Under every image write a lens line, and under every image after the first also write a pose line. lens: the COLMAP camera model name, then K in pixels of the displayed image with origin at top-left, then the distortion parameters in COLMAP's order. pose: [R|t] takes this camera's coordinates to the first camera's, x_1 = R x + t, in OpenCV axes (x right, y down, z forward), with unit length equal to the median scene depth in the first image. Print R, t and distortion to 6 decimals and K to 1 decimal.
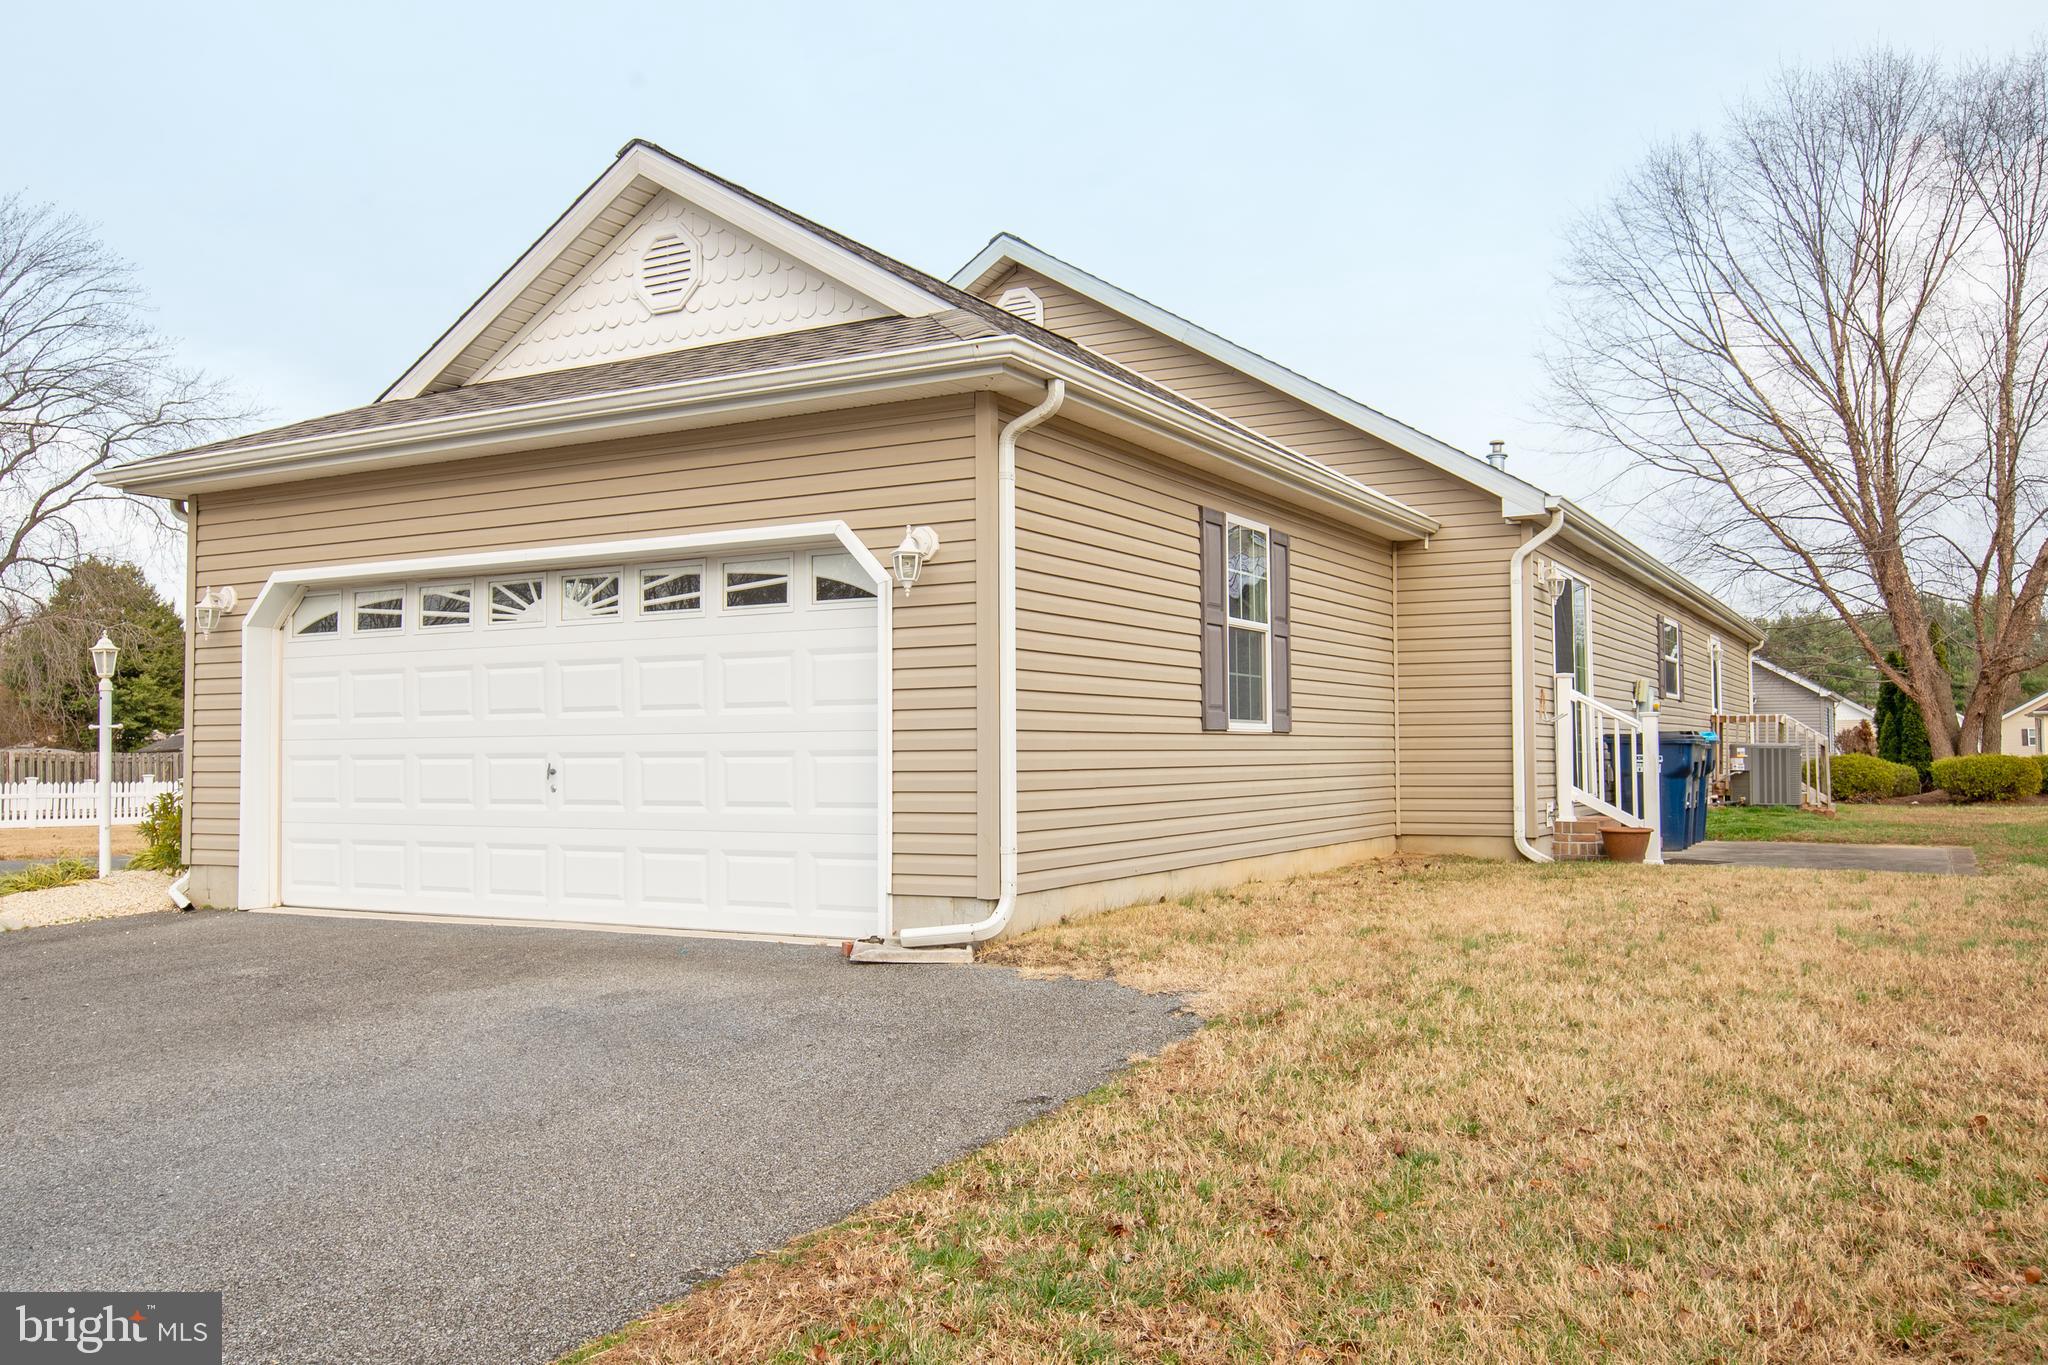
lens RADIAL K [[1633.6, 0, 1024.0], [0, 1633.6, 682.5], [0, 0, 1]] dist [0.013674, 0.004197]
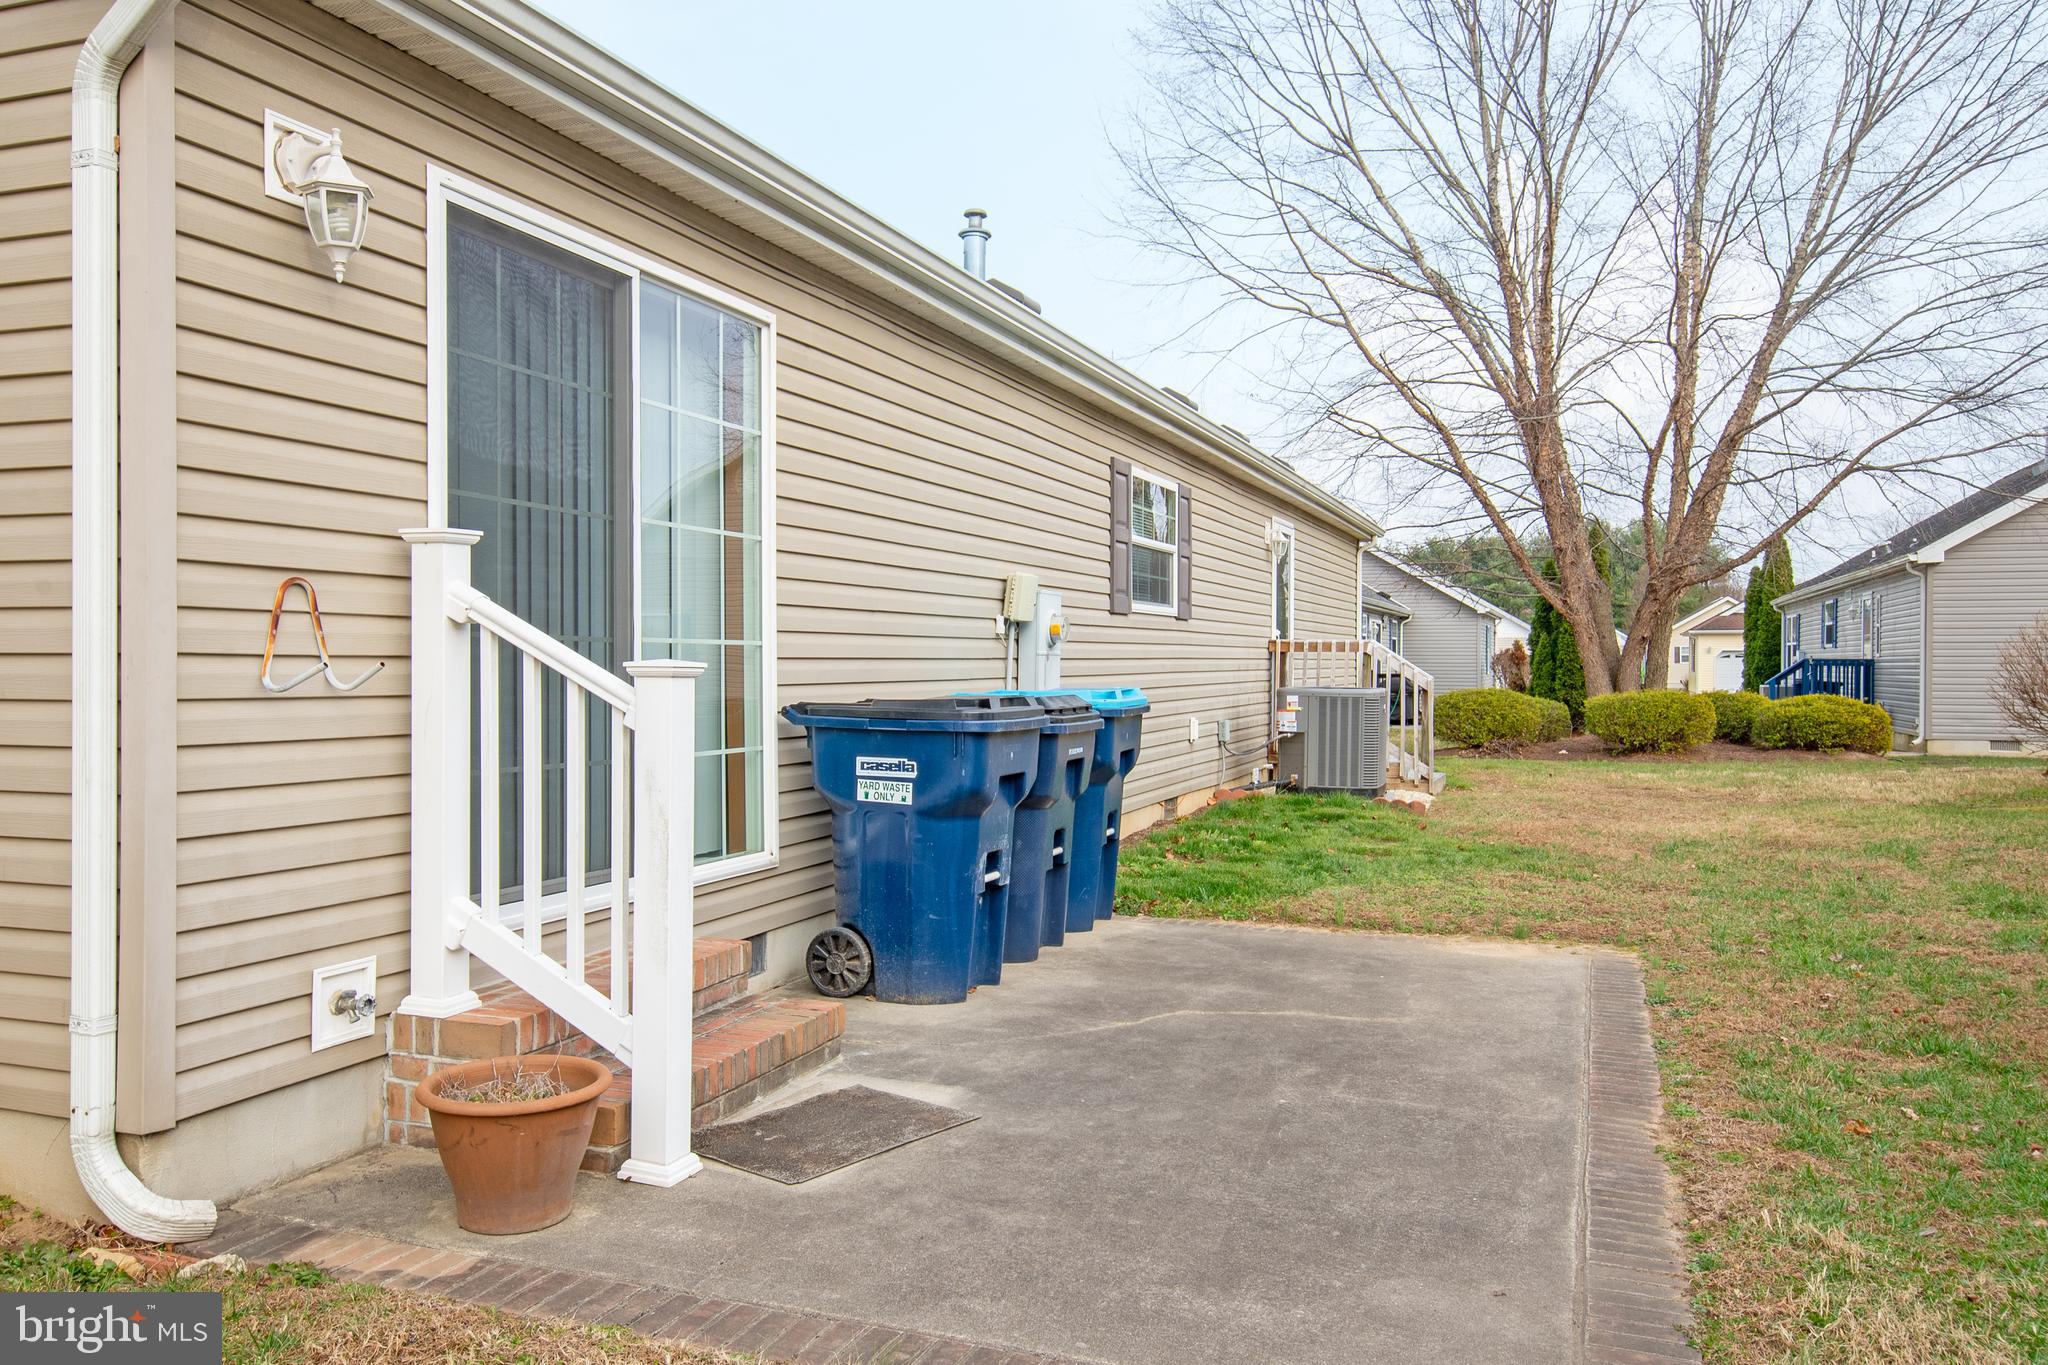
lens RADIAL K [[1614.6, 0, 1024.0], [0, 1614.6, 682.5], [0, 0, 1]] dist [0.051909, 0.003352]
pose [[0.985986, 0.005958, 0.166721, 0.159267], [-0.015361, 0.998359, 0.055168, 0.002098], [-0.166119, -0.056956, 0.984459, 0.280865]]
